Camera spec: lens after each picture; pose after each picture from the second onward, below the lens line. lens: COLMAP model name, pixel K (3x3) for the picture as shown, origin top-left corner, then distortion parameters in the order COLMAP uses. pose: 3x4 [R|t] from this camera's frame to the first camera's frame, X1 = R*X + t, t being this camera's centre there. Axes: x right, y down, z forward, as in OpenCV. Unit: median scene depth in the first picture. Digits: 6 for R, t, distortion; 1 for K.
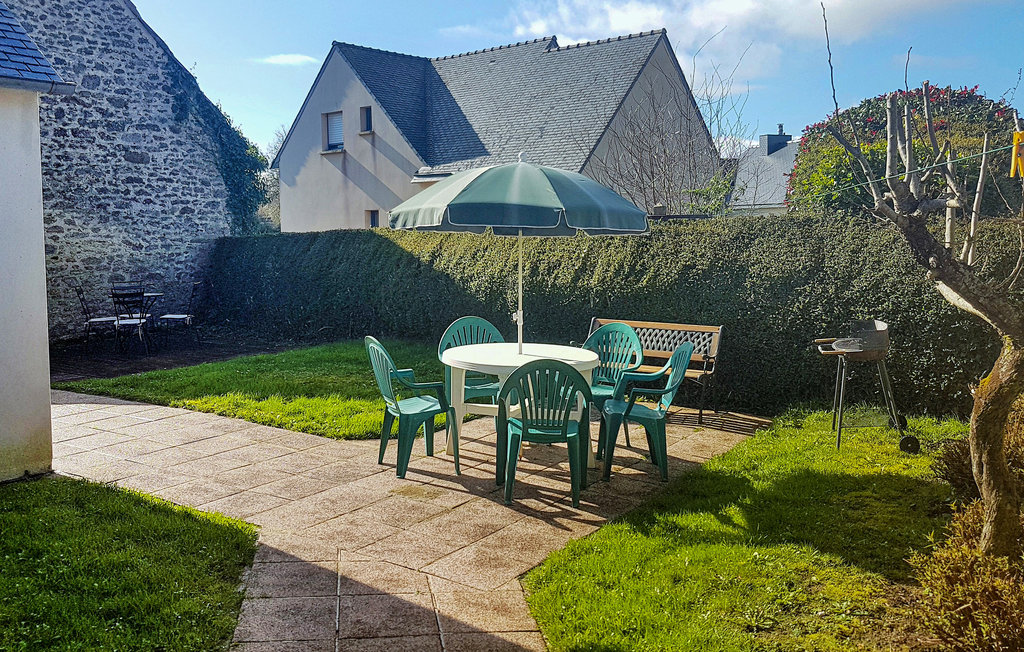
lens RADIAL K [[956.6, 0, 512.0], [0, 956.6, 326.0], [0, 0, 1]] dist [0.046813, -0.230434]
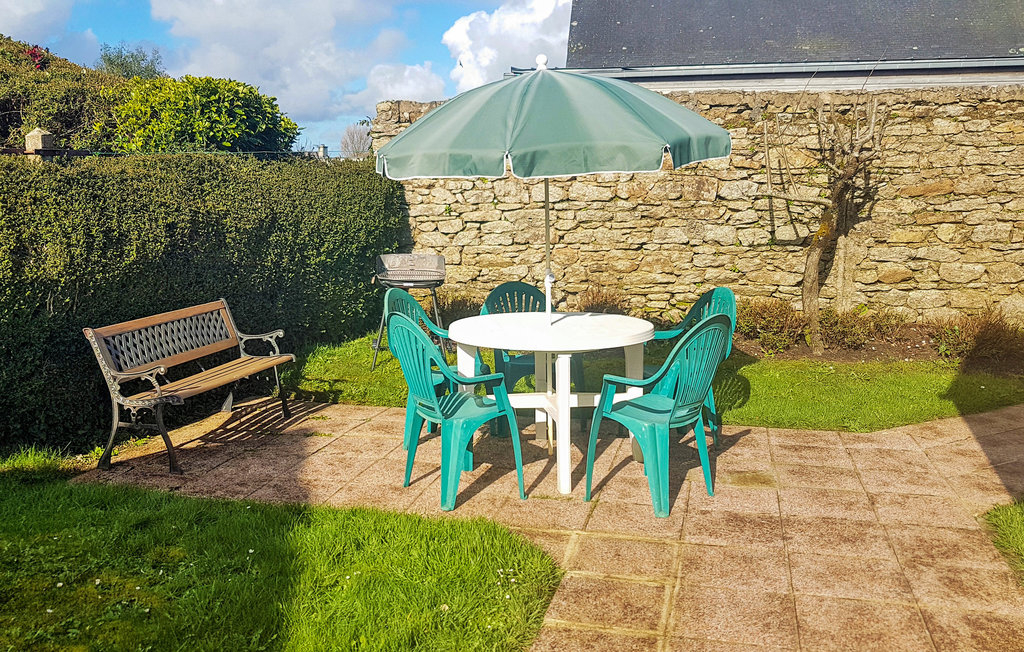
lens RADIAL K [[868.6, 0, 512.0], [0, 868.6, 326.0], [0, 0, 1]] dist [-0.000934, 0.000750]
pose [[-0.323378, -0.152548, 0.933893, -0.722809], [0.110724, 0.974041, 0.197446, -0.128315], [-0.939769, 0.167254, -0.298093, 1.413529]]
